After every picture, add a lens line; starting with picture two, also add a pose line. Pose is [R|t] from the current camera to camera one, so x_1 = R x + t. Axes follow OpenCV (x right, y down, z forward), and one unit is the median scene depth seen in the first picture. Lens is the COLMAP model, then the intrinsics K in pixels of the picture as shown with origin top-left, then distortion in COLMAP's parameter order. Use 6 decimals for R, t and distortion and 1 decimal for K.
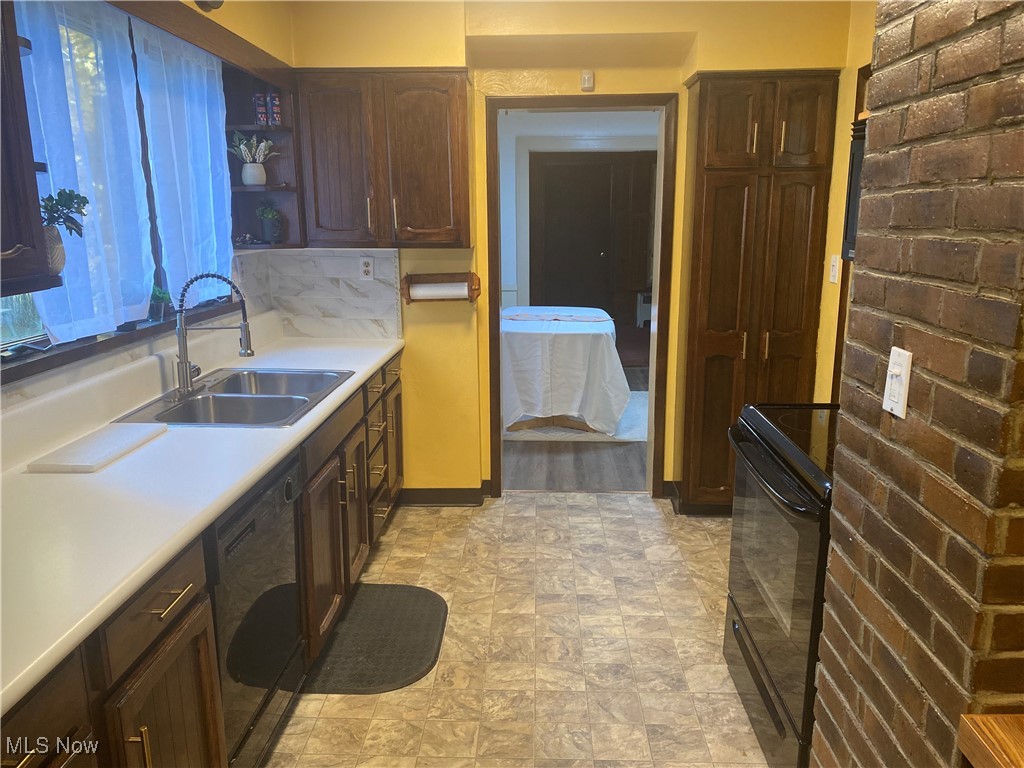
lens RADIAL K [[778.5, 0, 498.1], [0, 778.5, 380.2], [0, 0, 1]] dist [0.053239, -0.070148]
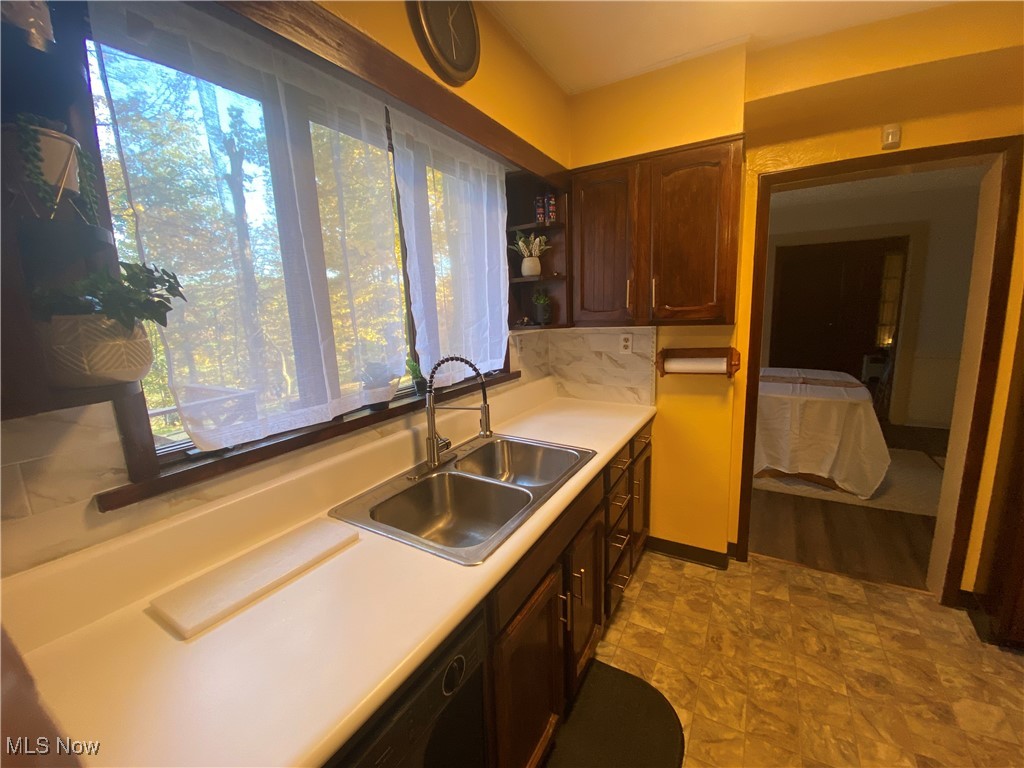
lens RADIAL K [[407.7, 0, 512.0], [0, 407.7, 384.0], [0, 0, 1]] dist [0.021837, -0.021359]
pose [[0.883835, 0.055425, -0.464504, -0.038001], [-0.062567, 0.998041, 0.000037, -0.078367], [0.463596, 0.029030, 0.885571, 0.420634]]
